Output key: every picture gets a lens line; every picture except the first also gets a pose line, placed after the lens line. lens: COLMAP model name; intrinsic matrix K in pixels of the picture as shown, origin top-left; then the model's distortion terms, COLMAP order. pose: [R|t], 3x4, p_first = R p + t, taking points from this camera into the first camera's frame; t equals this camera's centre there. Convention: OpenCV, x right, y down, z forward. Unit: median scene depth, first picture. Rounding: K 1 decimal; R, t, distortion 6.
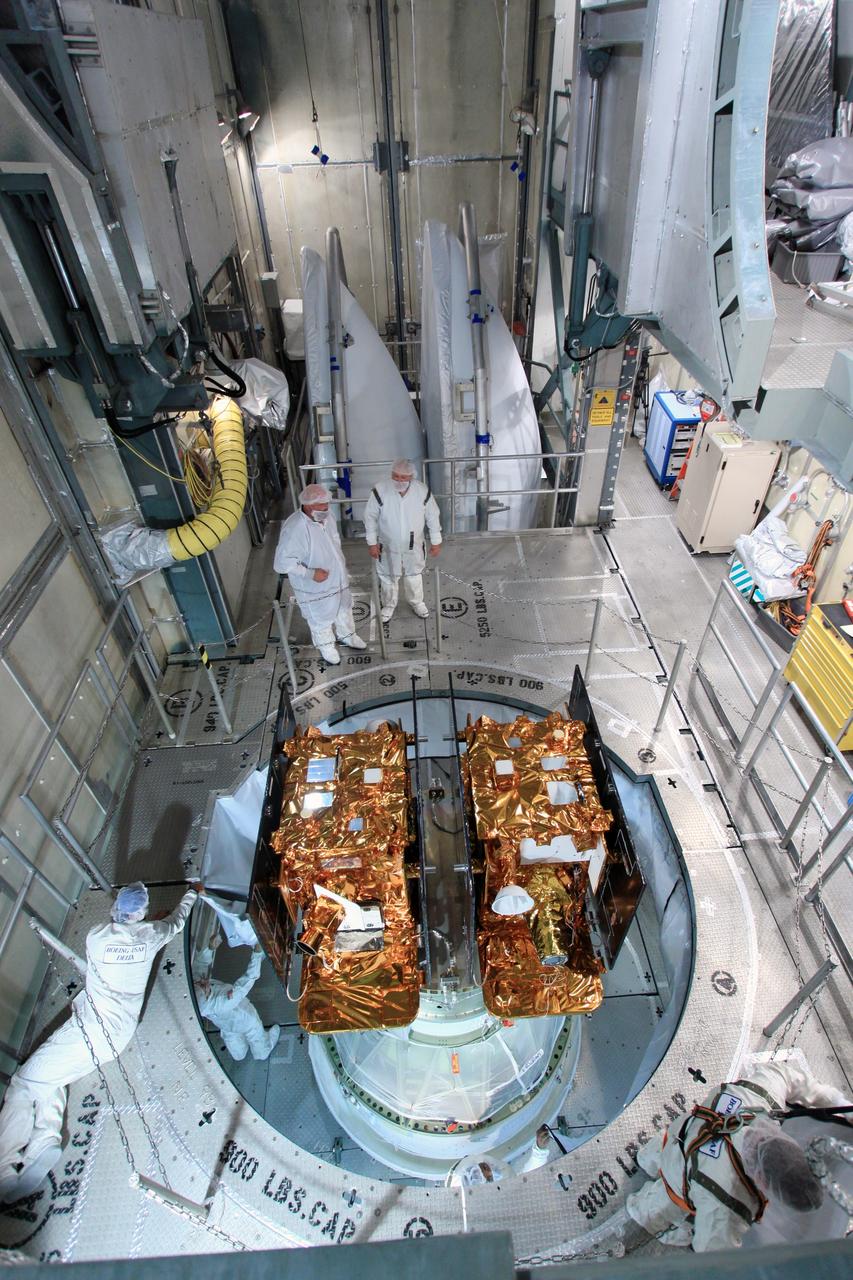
lens RADIAL K [[650.7, 0, 432.1], [0, 650.7, 638.9], [0, 0, 1]] dist [-0.006523, 0.001532]
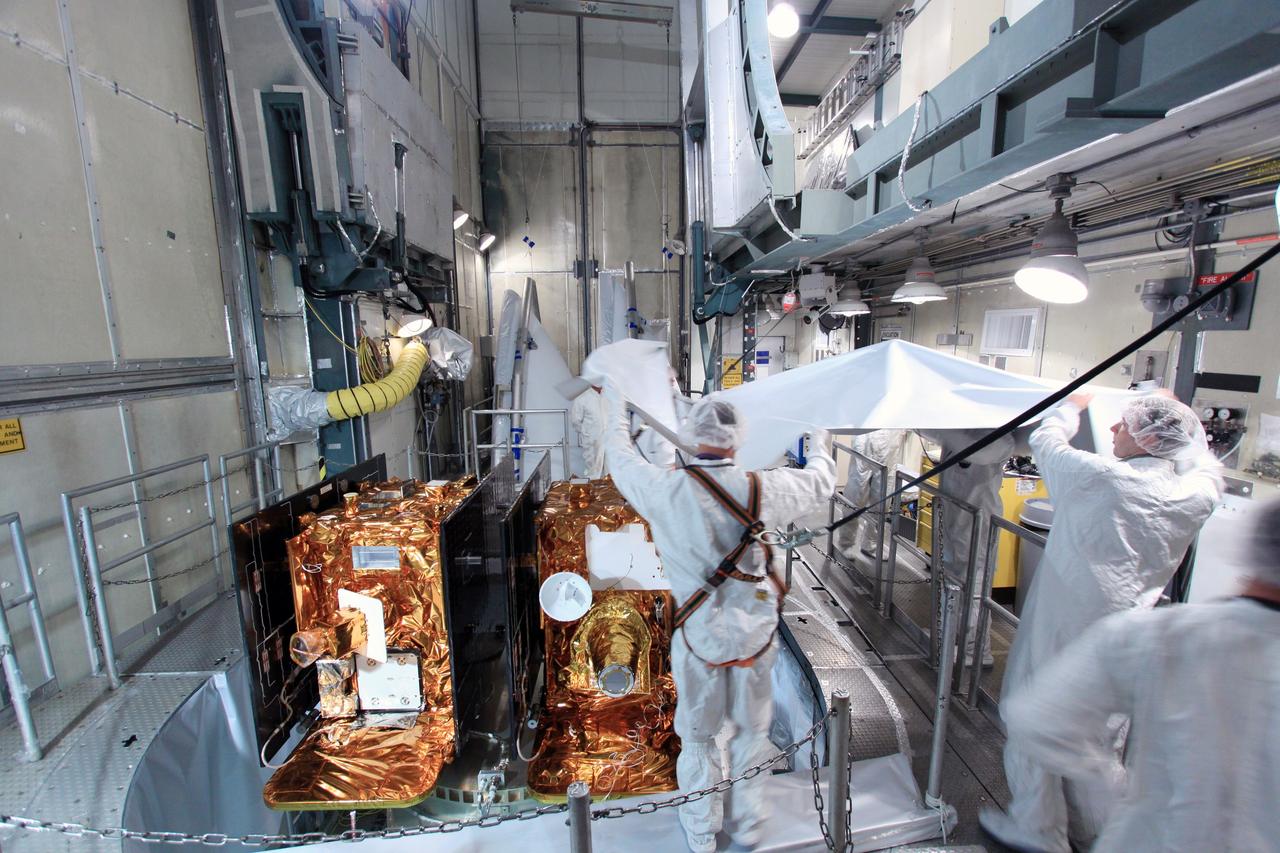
lens RADIAL K [[596.2, 0, 636.9], [0, 596.2, 439.2], [0, 0, 1]] dist [-0.001494, -0.000852]
pose [[0.999337, 0.022463, -0.028658, 0.114389], [-0.034342, 0.843053, -0.536734, 0.320403], [0.012104, 0.537362, 0.843265, 0.128598]]
